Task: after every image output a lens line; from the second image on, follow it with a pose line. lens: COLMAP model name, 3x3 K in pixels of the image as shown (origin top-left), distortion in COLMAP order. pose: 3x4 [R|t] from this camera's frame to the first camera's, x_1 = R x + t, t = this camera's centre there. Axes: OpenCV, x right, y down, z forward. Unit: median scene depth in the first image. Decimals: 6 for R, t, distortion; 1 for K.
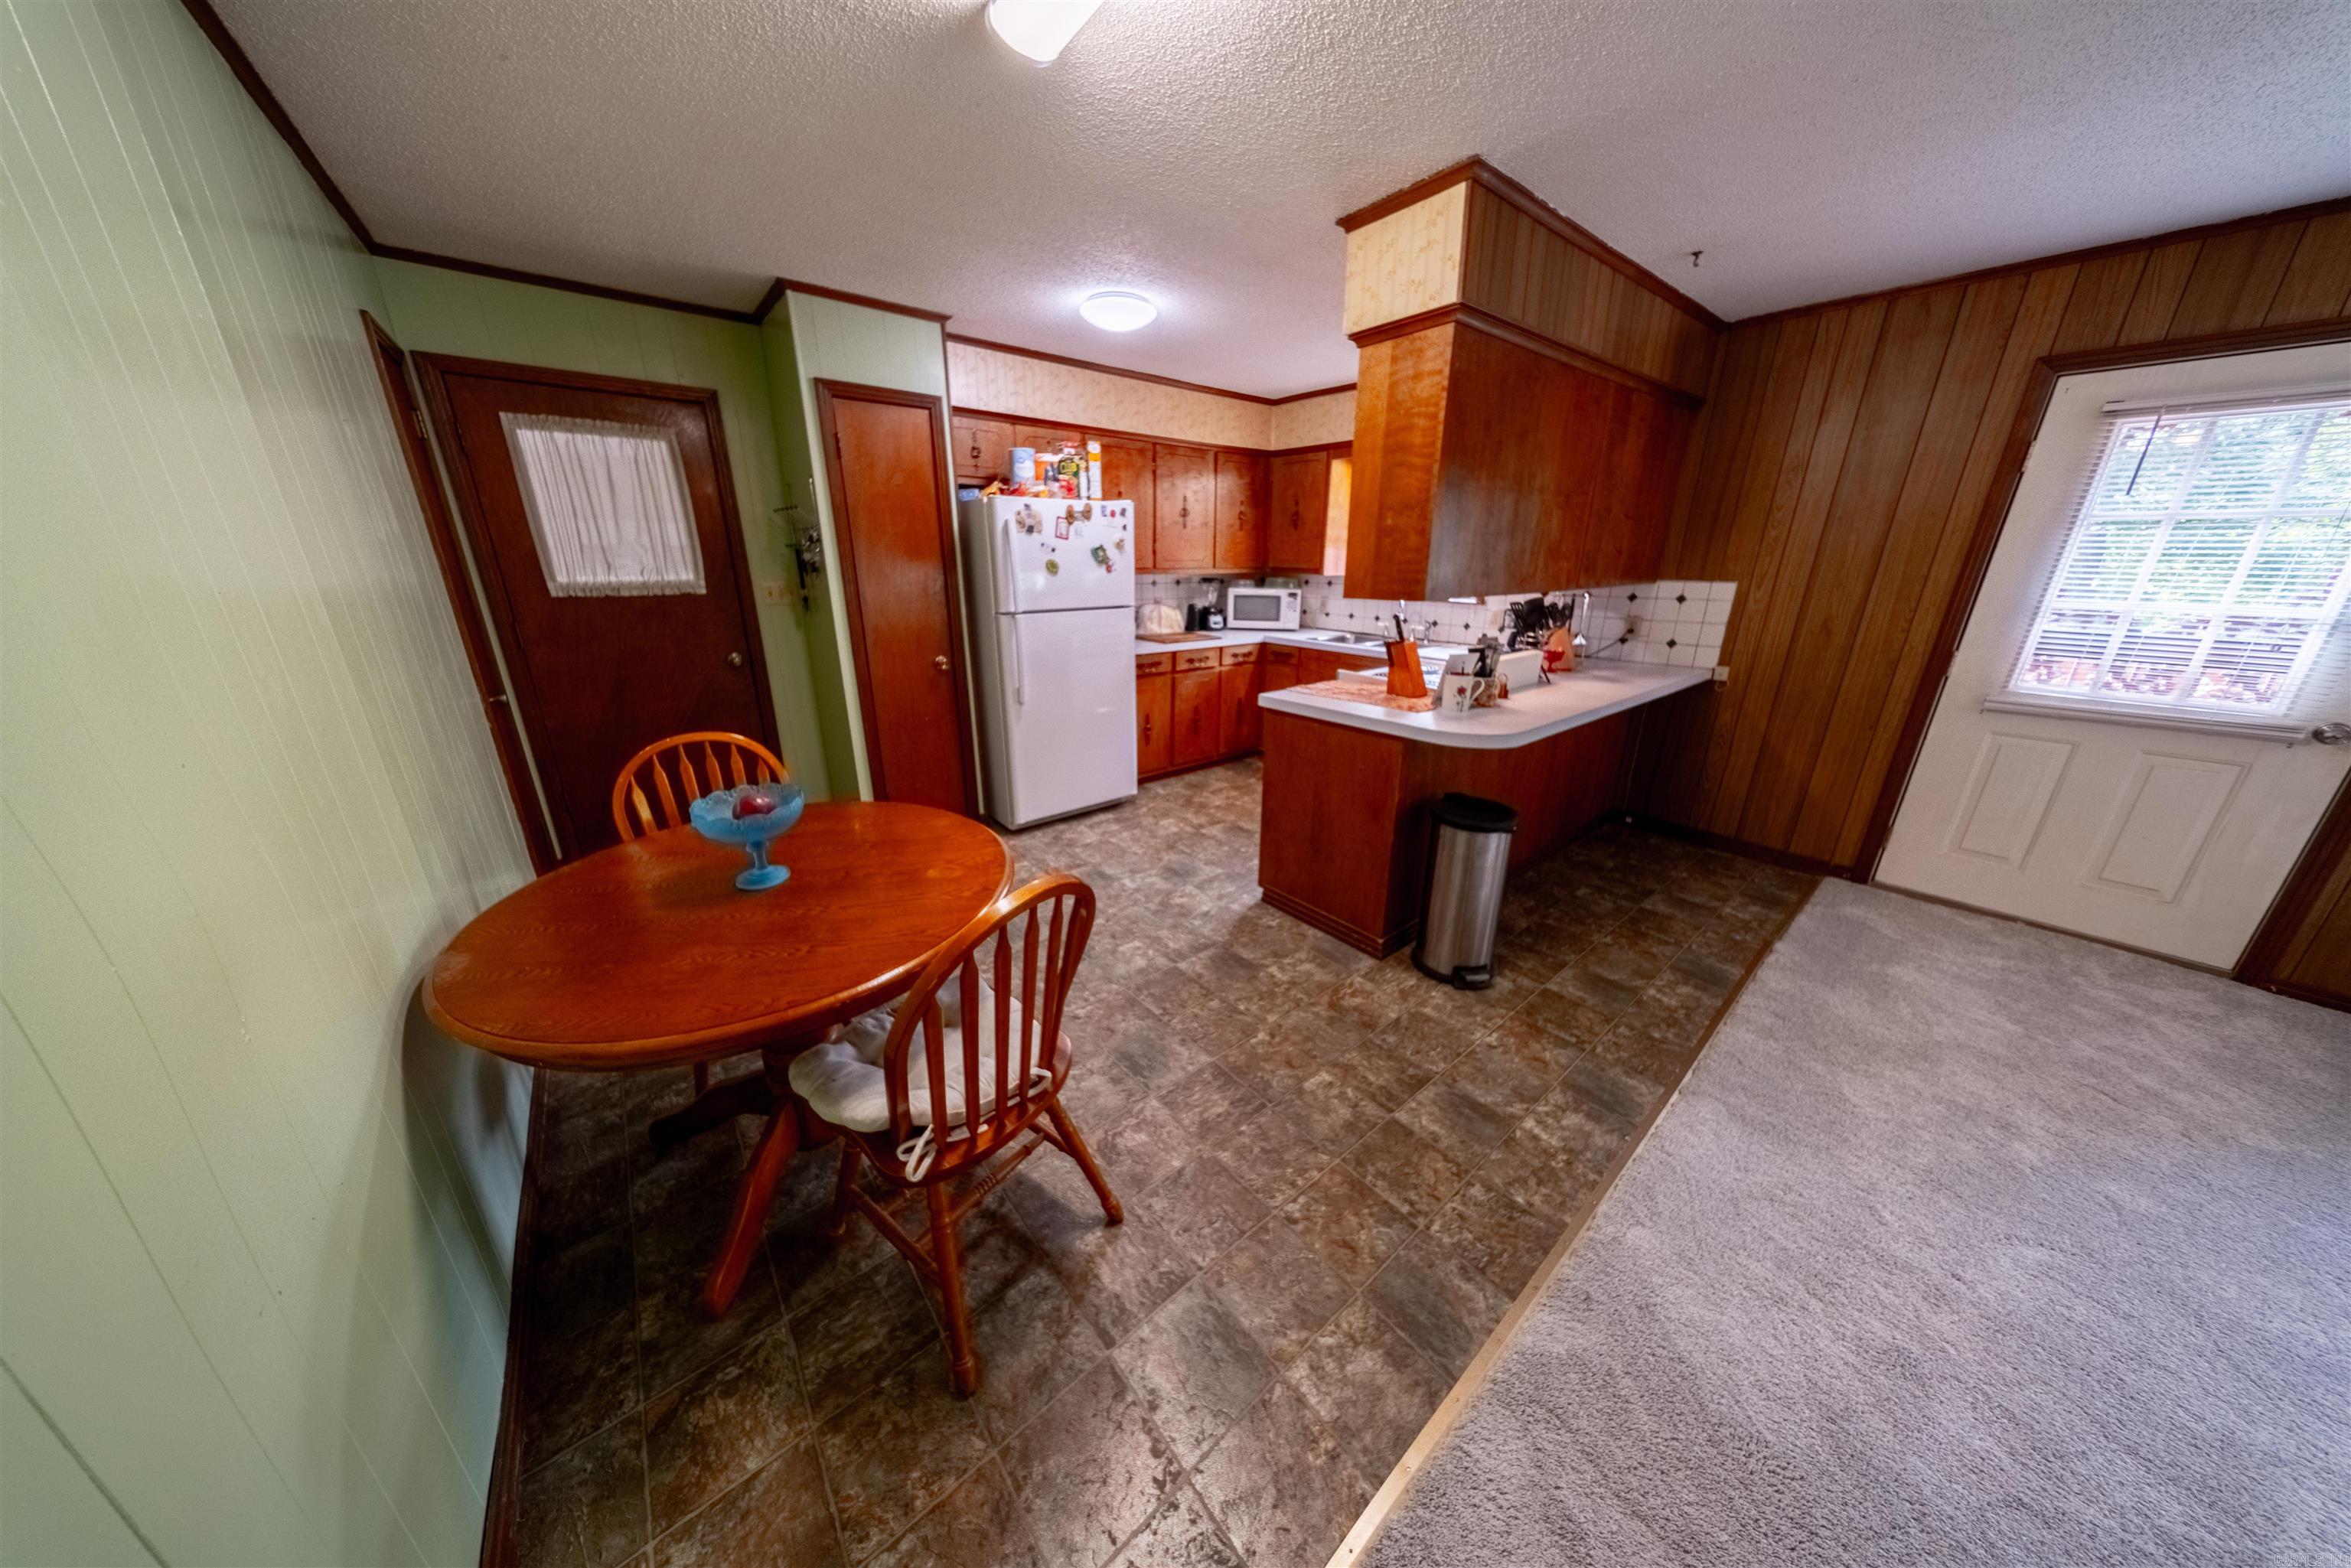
lens RADIAL K [[678.8, 0, 1171.5], [0, 678.8, 787.3], [0, 0, 1]] dist [-0.001403, 0.000212]
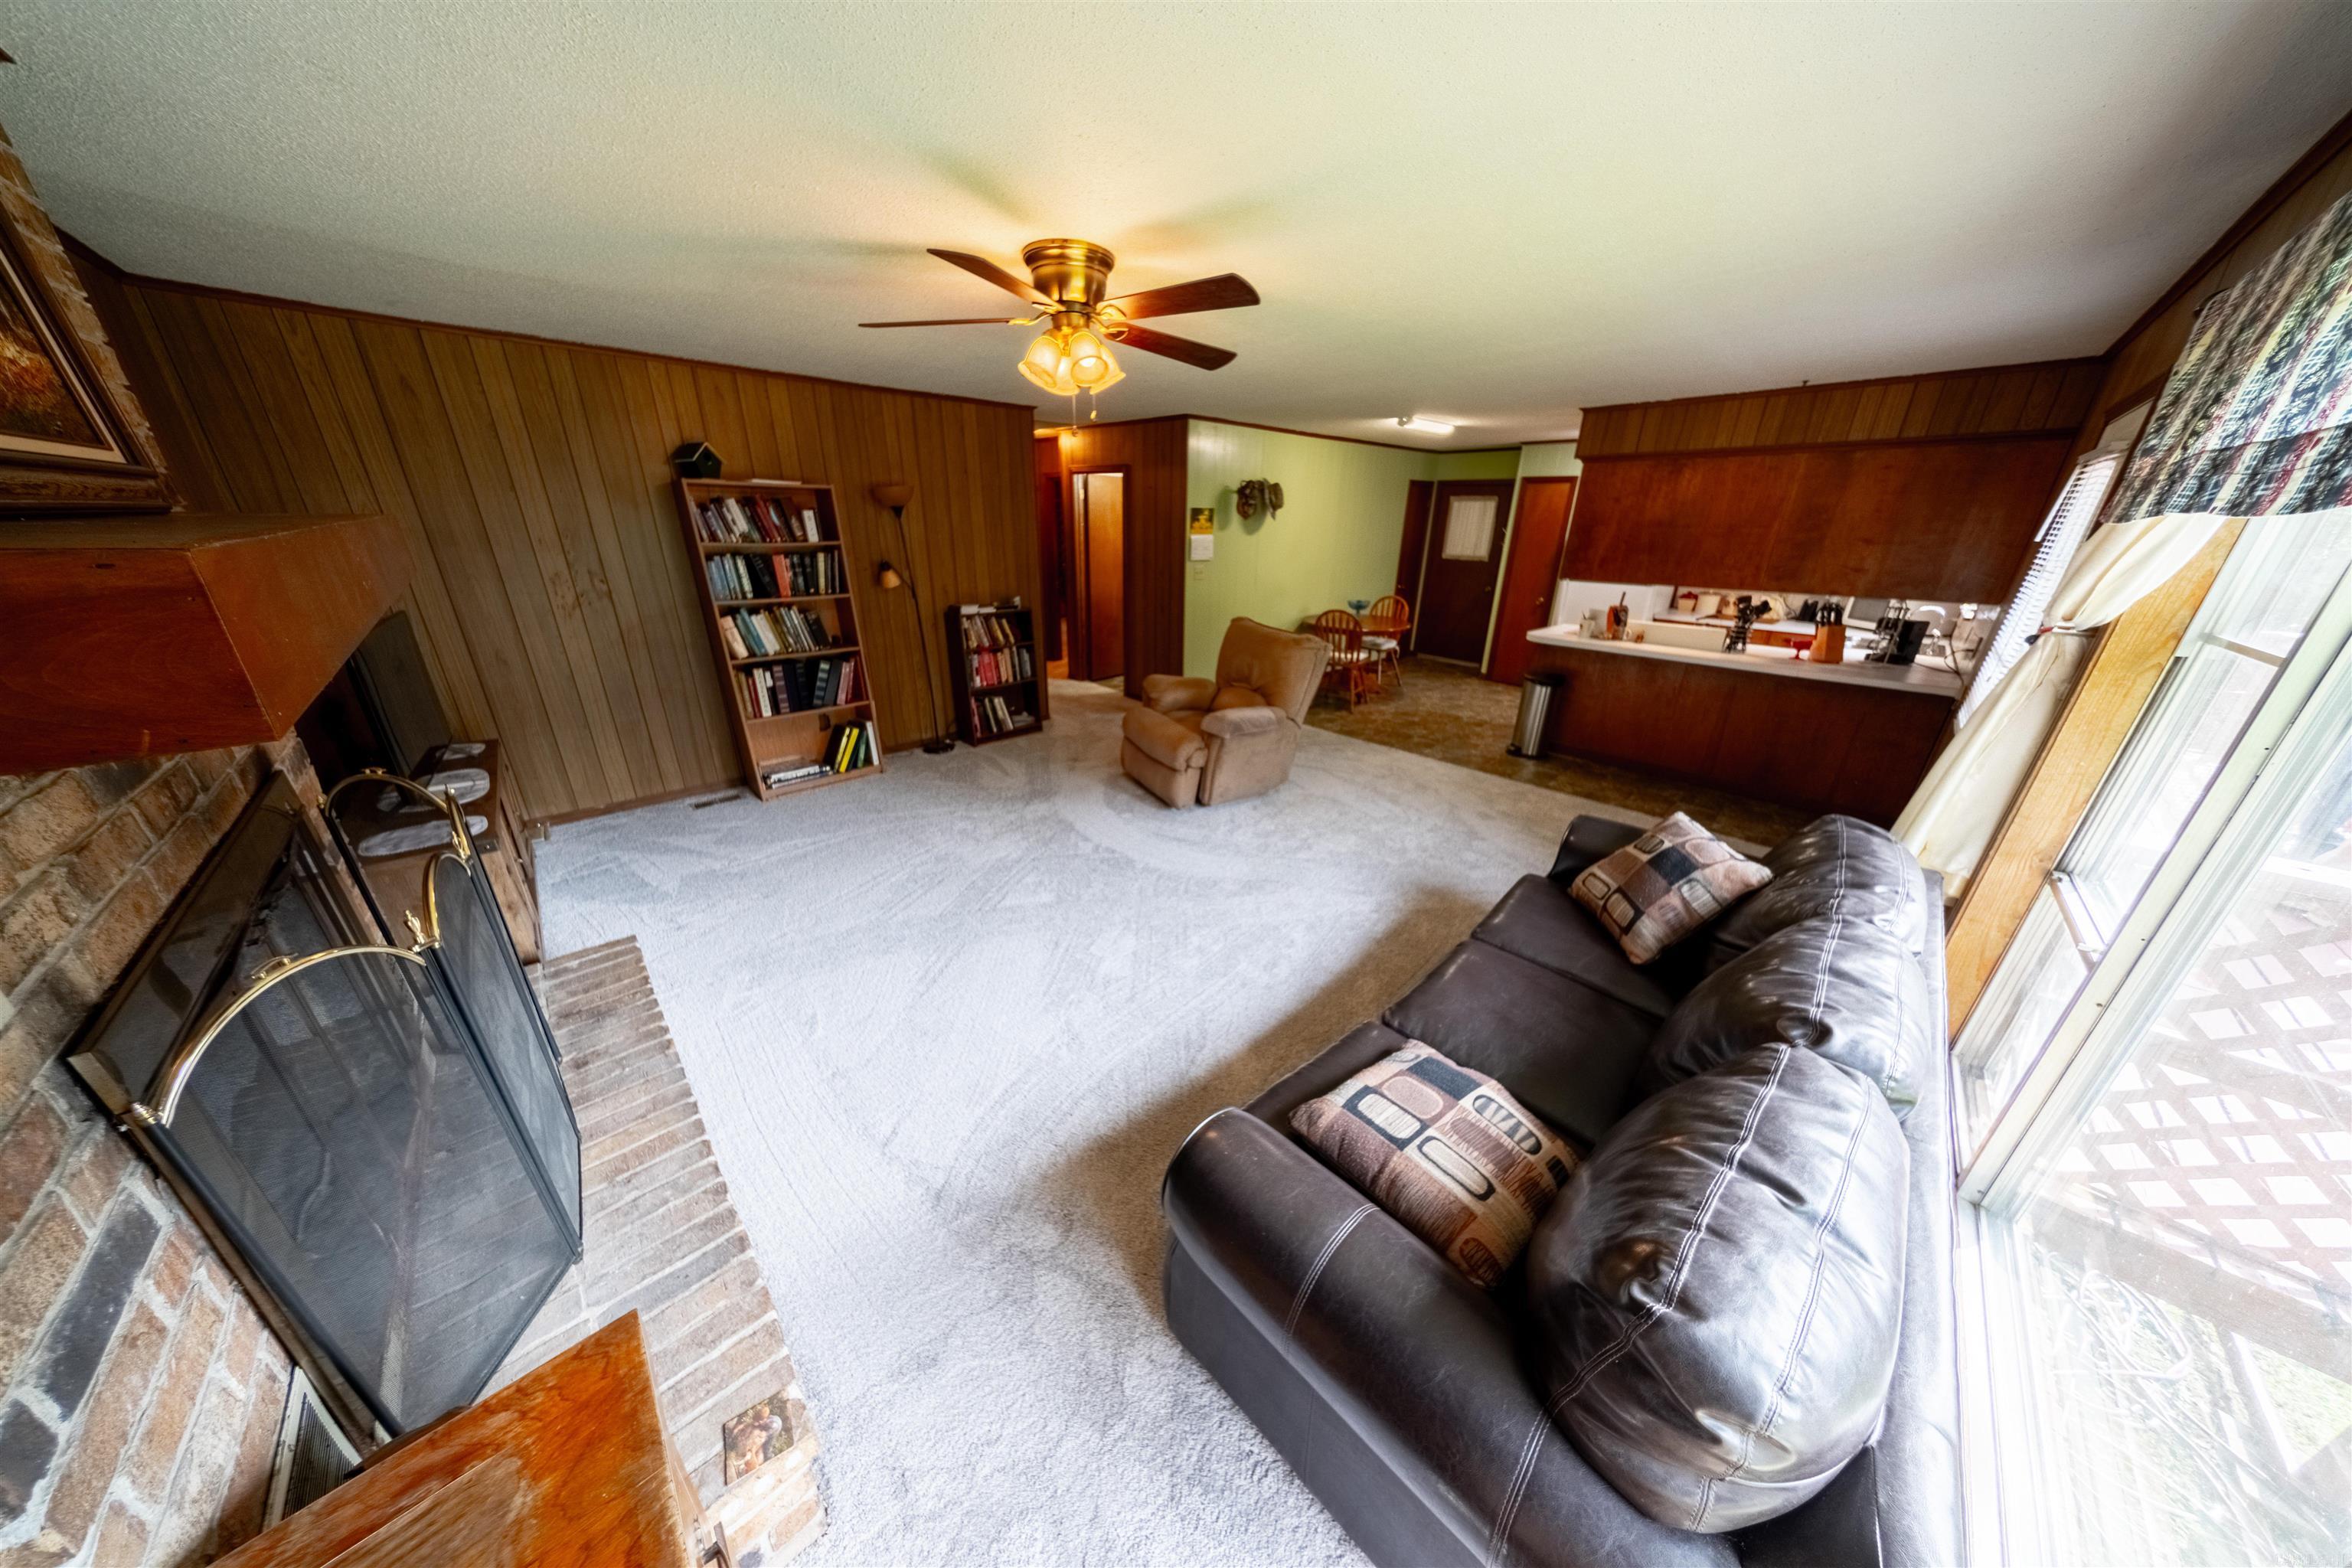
lens RADIAL K [[679.1, 0, 1171.8], [0, 679.1, 778.1], [0, 0, 1]] dist [-0.001403, 0.000212]
pose [[0.077094, 0.353813, -0.932134, 1.595499], [-0.327621, 0.891990, 0.311479, 0.025575], [0.941659, 0.281373, 0.184684, -0.283261]]
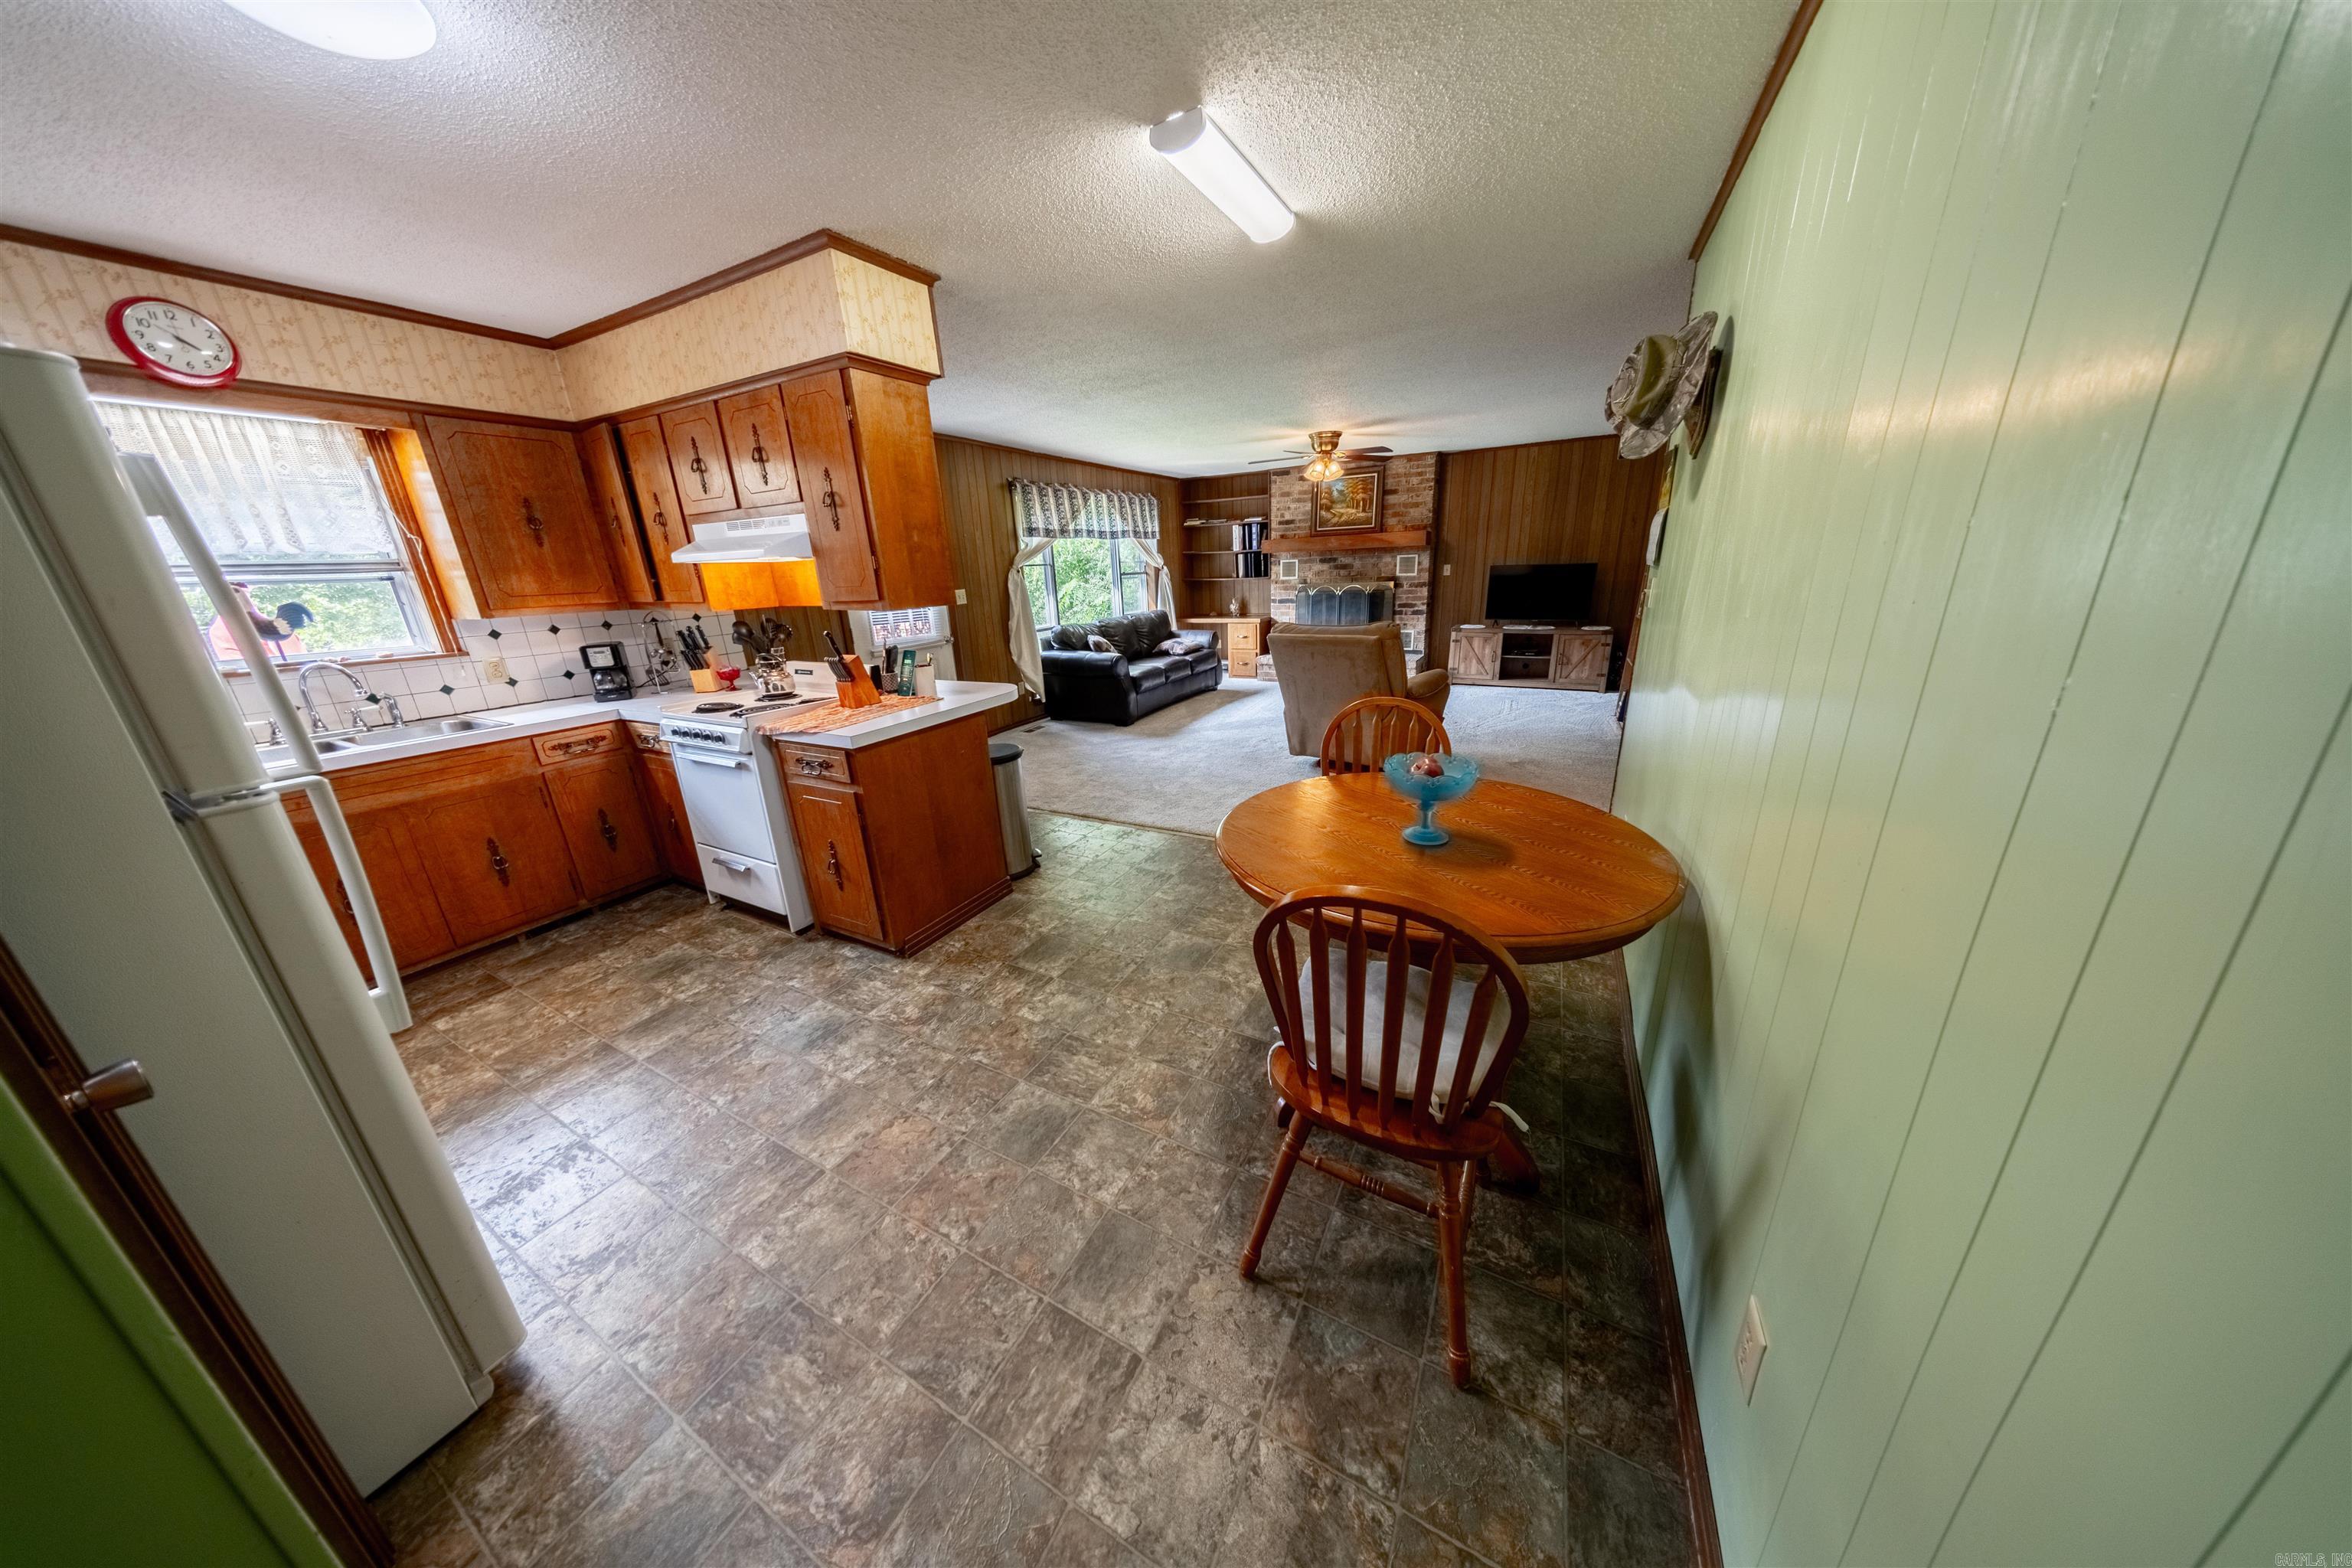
lens RADIAL K [[679.1, 0, 1152.3], [0, 679.1, 794.4], [0, 0, 1]] dist [-0.001403, 0.000212]
pose [[-0.361893, -0.302558, 0.881755, -0.598099], [0.326848, 0.844642, 0.423969, -0.246678], [-0.873043, 0.441632, -0.206780, 0.667880]]
